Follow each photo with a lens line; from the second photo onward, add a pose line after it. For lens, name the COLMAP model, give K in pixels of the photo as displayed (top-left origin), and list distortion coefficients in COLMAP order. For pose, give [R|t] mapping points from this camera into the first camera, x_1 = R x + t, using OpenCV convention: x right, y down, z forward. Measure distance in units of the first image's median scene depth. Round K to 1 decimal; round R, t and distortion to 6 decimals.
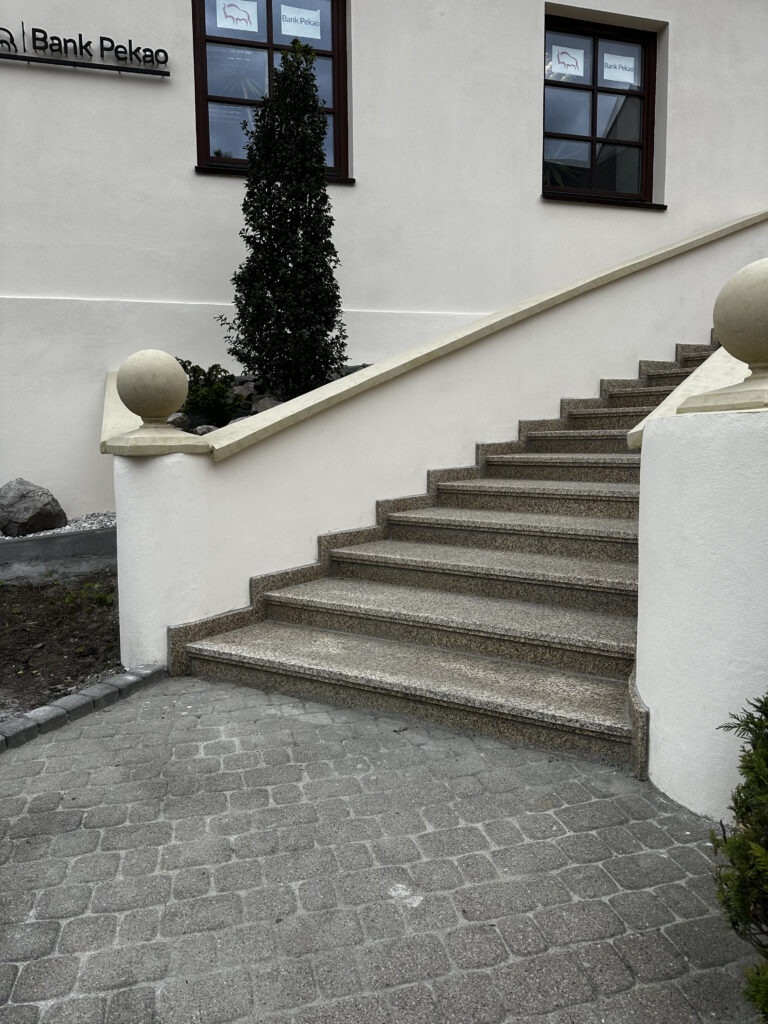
lens RADIAL K [[719.4, 0, 384.0], [0, 719.4, 512.0], [0, 0, 1]] dist [0.135591, -0.174209]
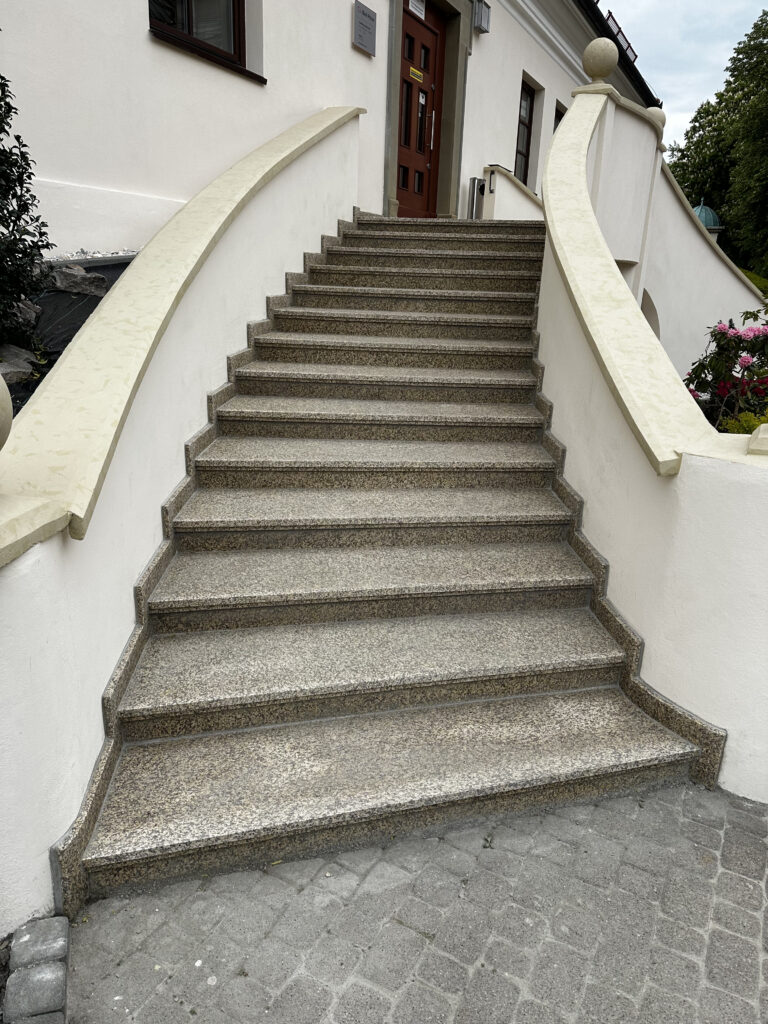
lens RADIAL K [[719.4, 0, 384.0], [0, 719.4, 512.0], [0, 0, 1]] dist [0.135591, -0.174209]
pose [[0.676786, -0.188910, 0.711529, -0.465327], [0.031800, 0.973115, 0.228114, -0.207893], [-0.735493, -0.131758, 0.664598, 0.463468]]
